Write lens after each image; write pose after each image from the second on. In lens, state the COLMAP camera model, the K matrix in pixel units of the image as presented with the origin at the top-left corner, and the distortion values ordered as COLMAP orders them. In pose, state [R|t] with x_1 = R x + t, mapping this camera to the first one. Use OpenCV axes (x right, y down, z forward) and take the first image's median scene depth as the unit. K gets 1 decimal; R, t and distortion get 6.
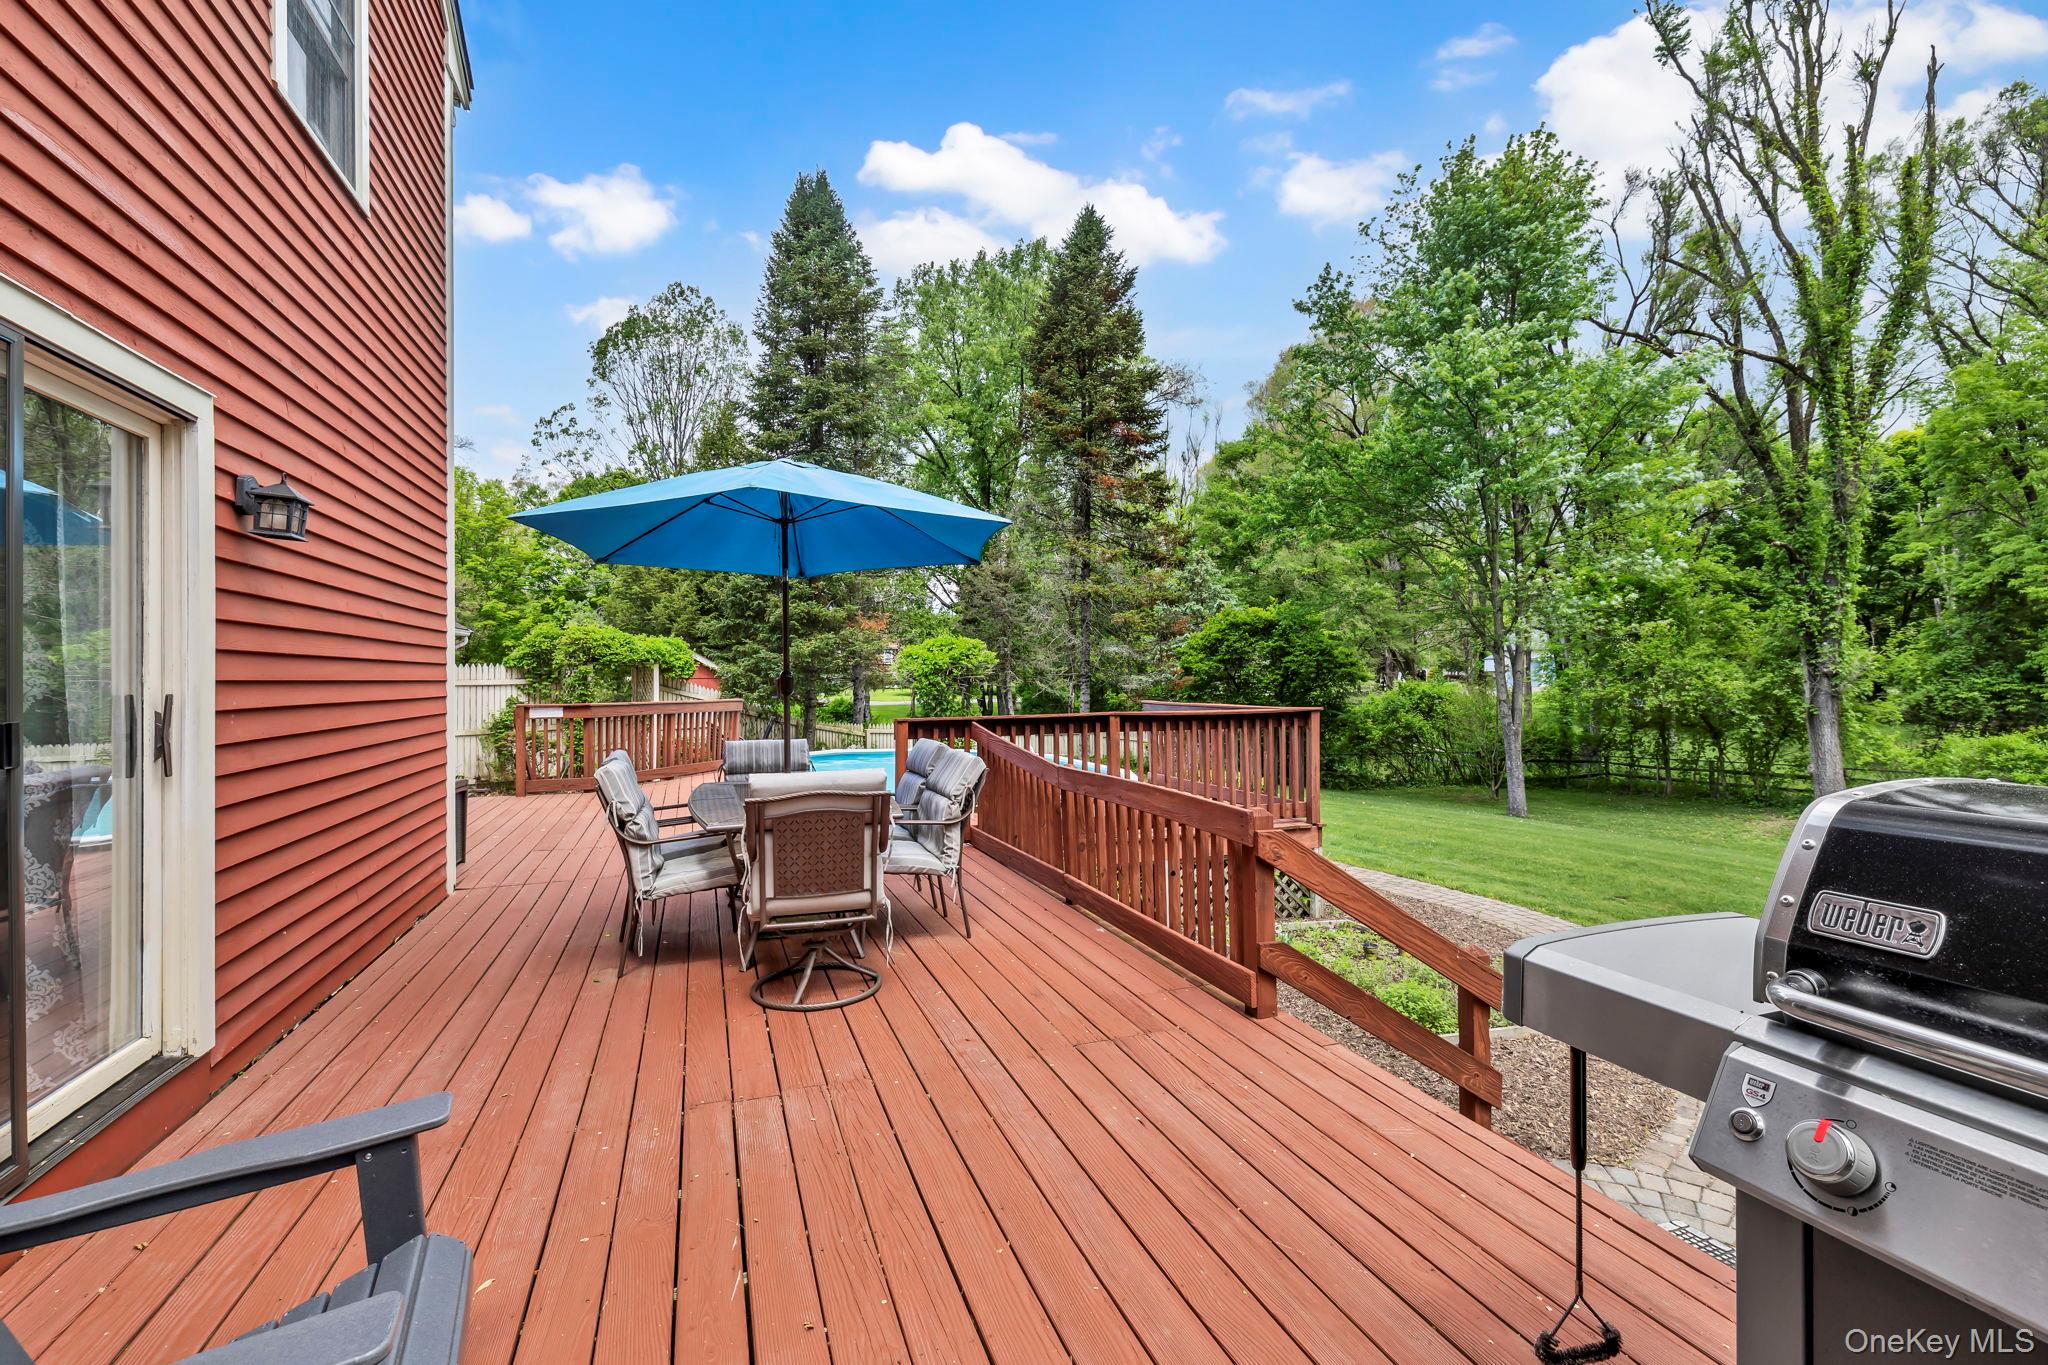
lens RADIAL K [[878.3, 0, 1018.8], [0, 878.3, 665.0], [0, 0, 1]] dist [0.002004, 0.000144]
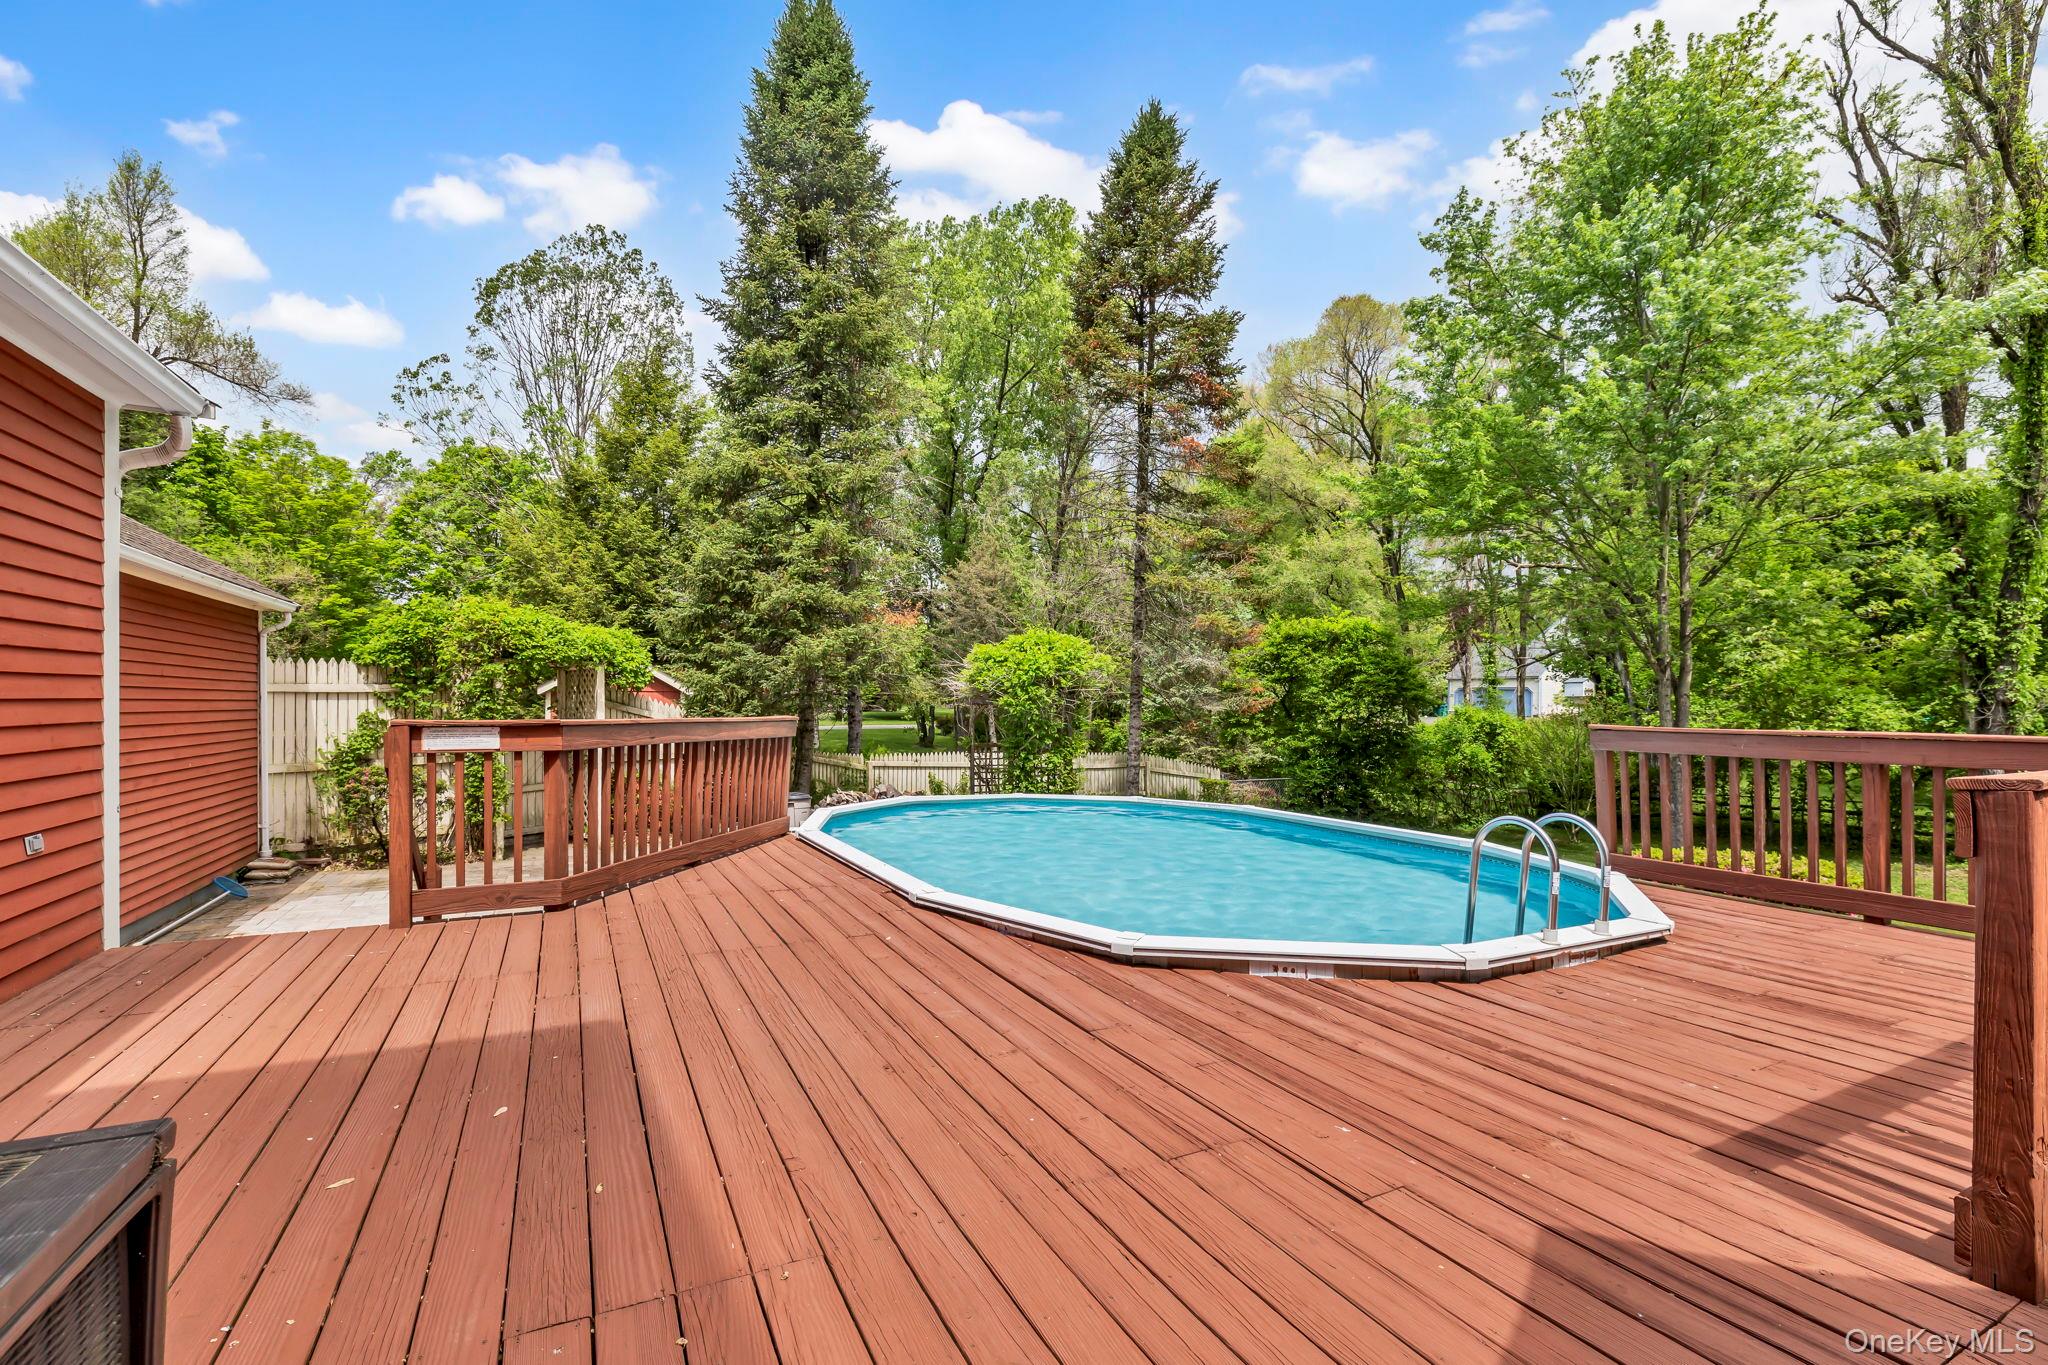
lens RADIAL K [[886.0, 0, 1018.6], [0, 886.0, 683.4], [0, 0, 1]] dist [0.000945, 0.000201]
pose [[0.992786, 0.013768, 0.119105, -0.146910], [-0.012702, 0.999872, -0.009708, 0.012392], [-0.119224, 0.008125, 0.992834, 0.243808]]
